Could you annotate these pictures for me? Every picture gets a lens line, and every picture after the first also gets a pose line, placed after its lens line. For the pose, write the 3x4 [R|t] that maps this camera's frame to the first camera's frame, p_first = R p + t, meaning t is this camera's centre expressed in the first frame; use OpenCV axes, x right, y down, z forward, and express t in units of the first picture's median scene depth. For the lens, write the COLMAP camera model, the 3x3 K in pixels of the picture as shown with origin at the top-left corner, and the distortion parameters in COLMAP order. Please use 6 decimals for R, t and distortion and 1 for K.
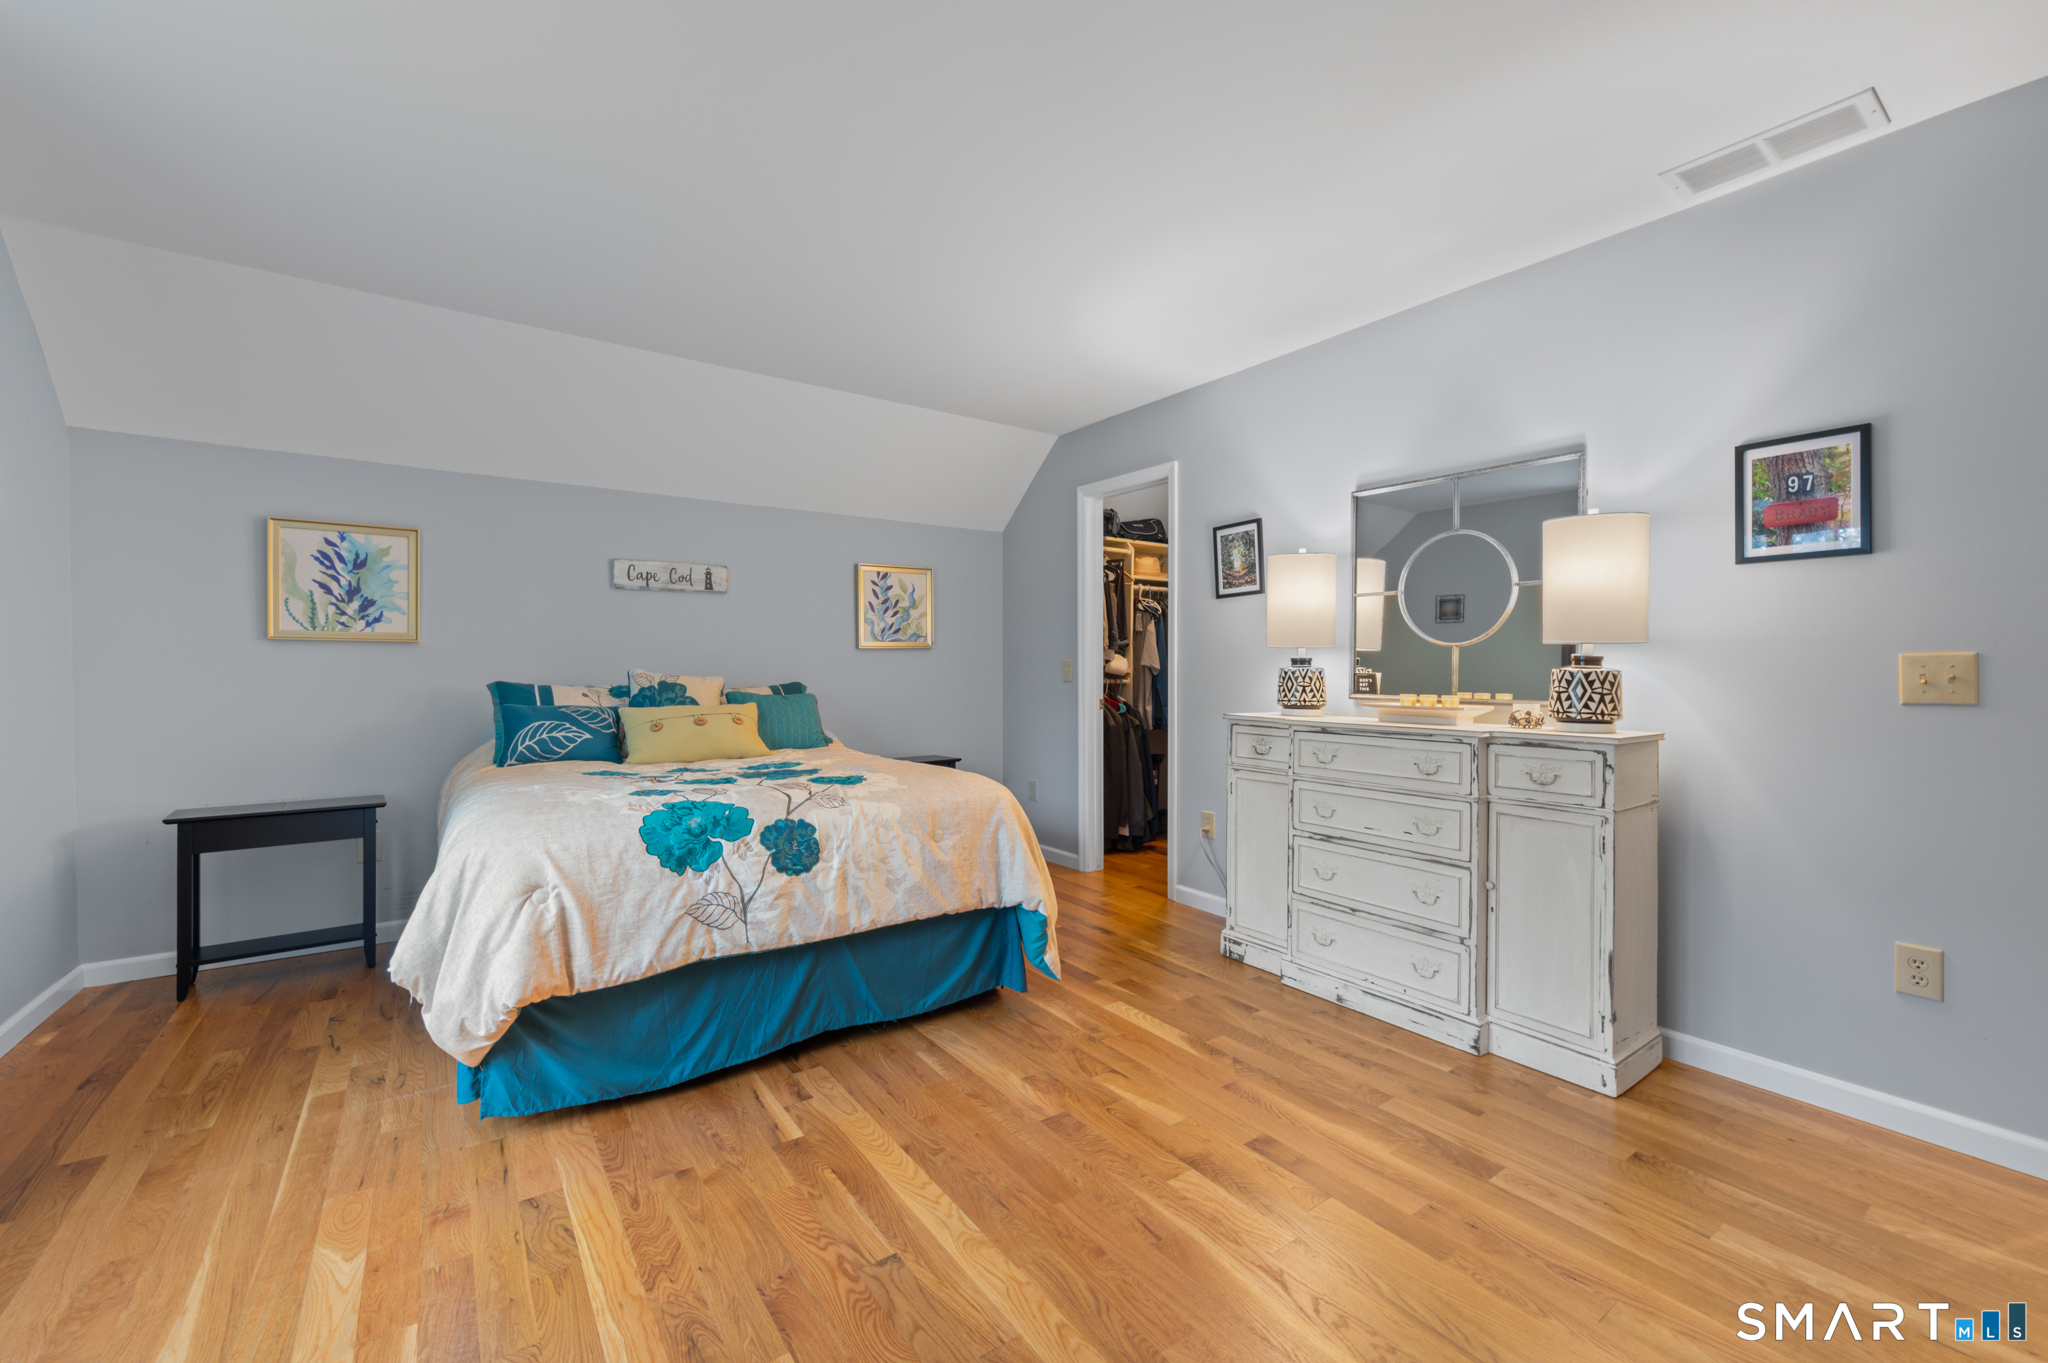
lens RADIAL K [[808.7, 0, 1030.7], [0, 808.7, 675.9], [0, 0, 1]] dist [-0.000416, -0.000128]
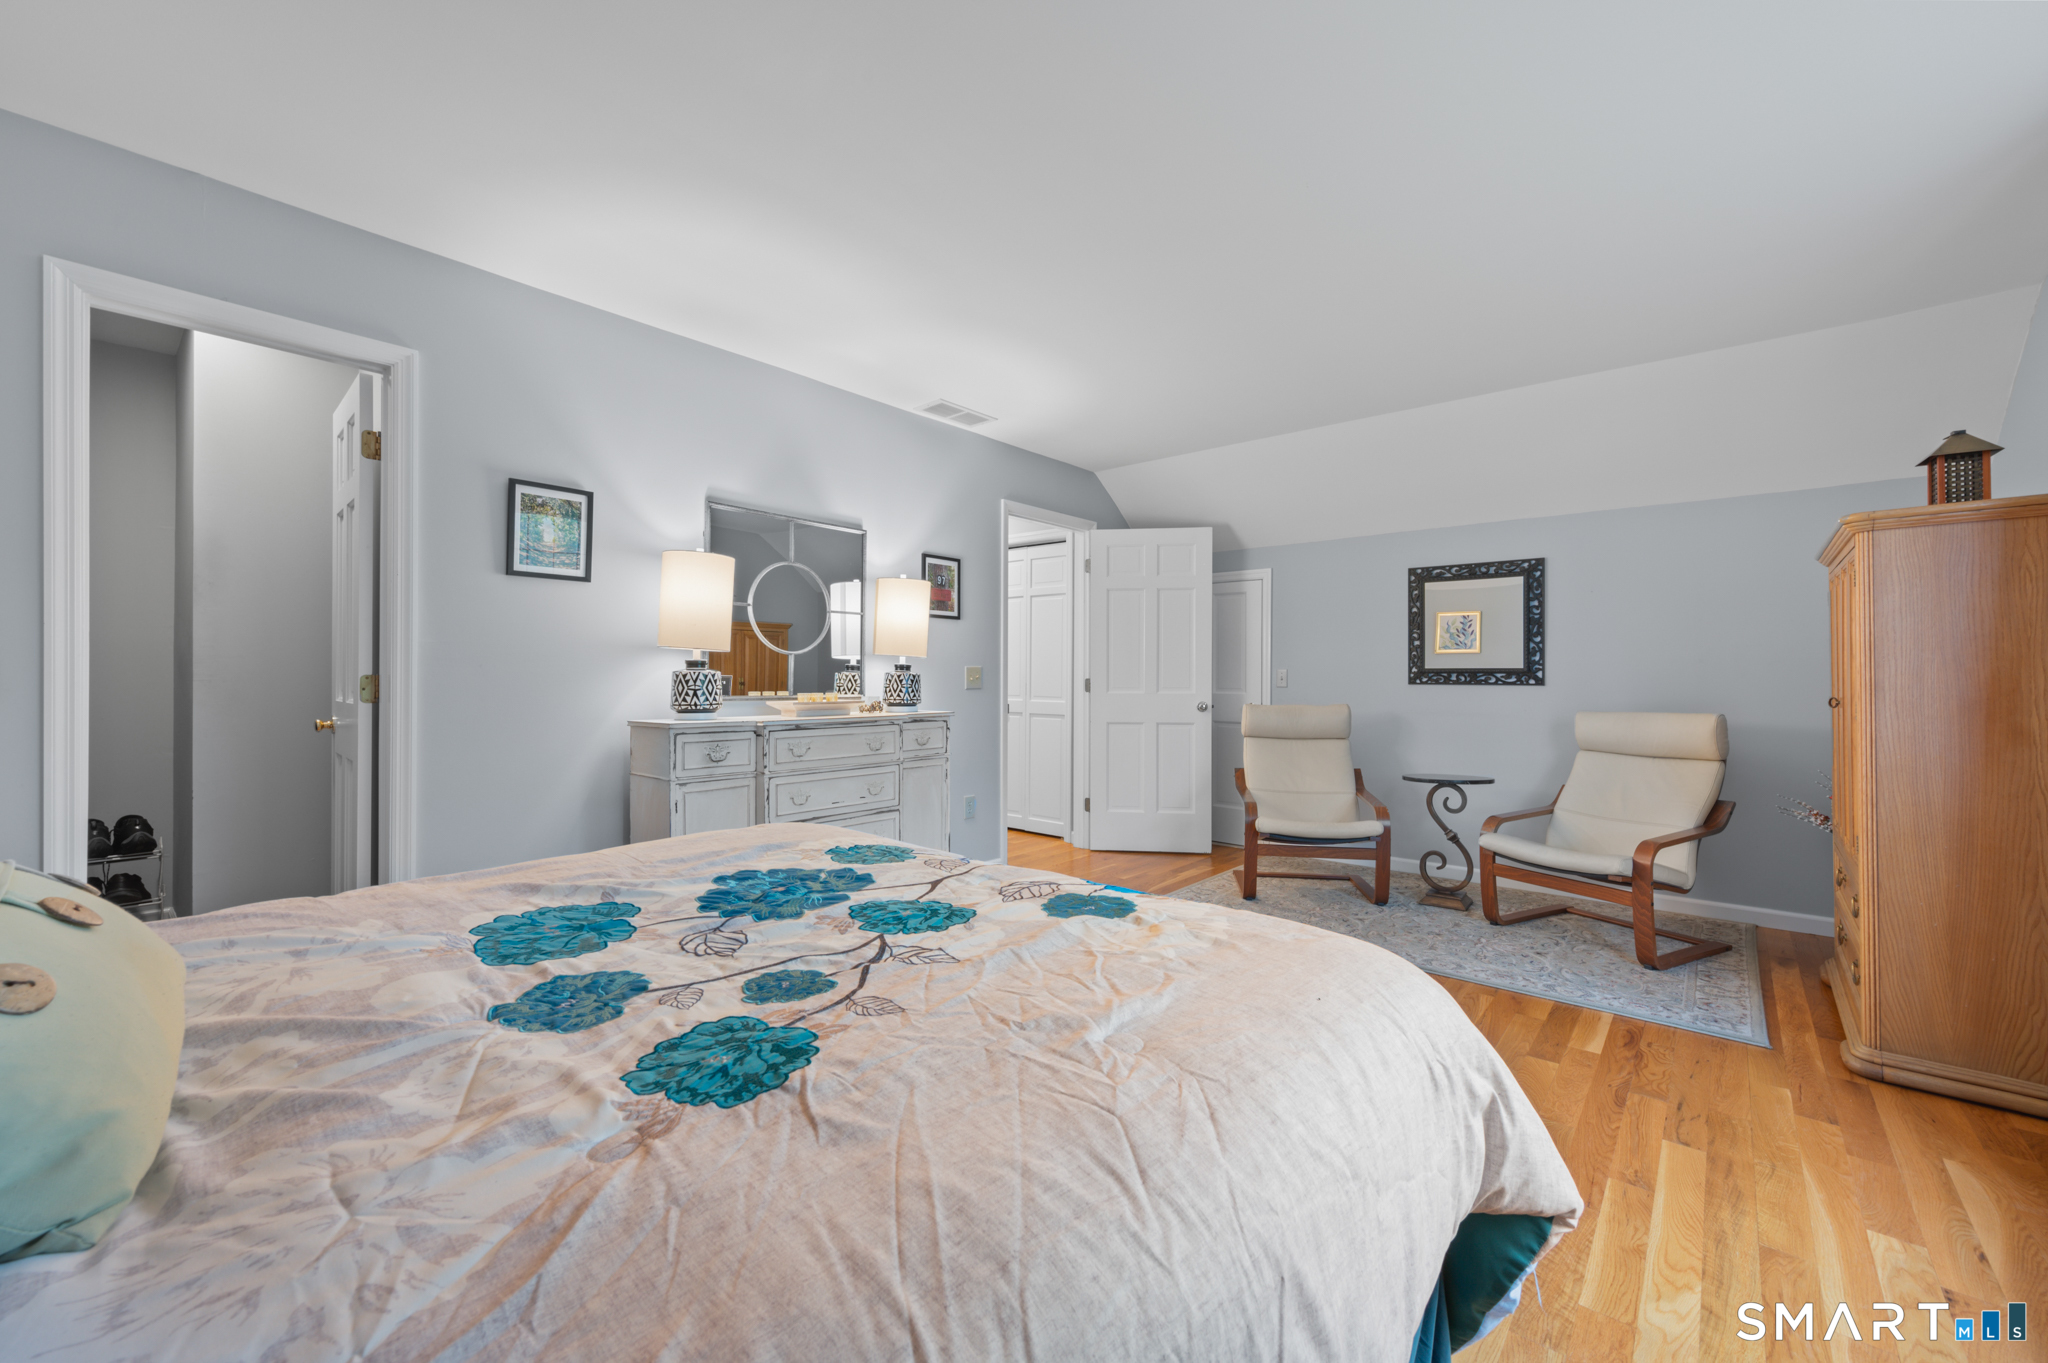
lens RADIAL K [[808.7, 0, 1030.7], [0, 808.7, 675.9], [0, 0, 1]] dist [-0.000416, -0.000128]
pose [[-0.223264, -0.004017, 0.974750, -0.787833], [0.002007, 0.999987, 0.004581, -0.008038], [-0.974756, 0.002979, -0.223253, 0.925462]]
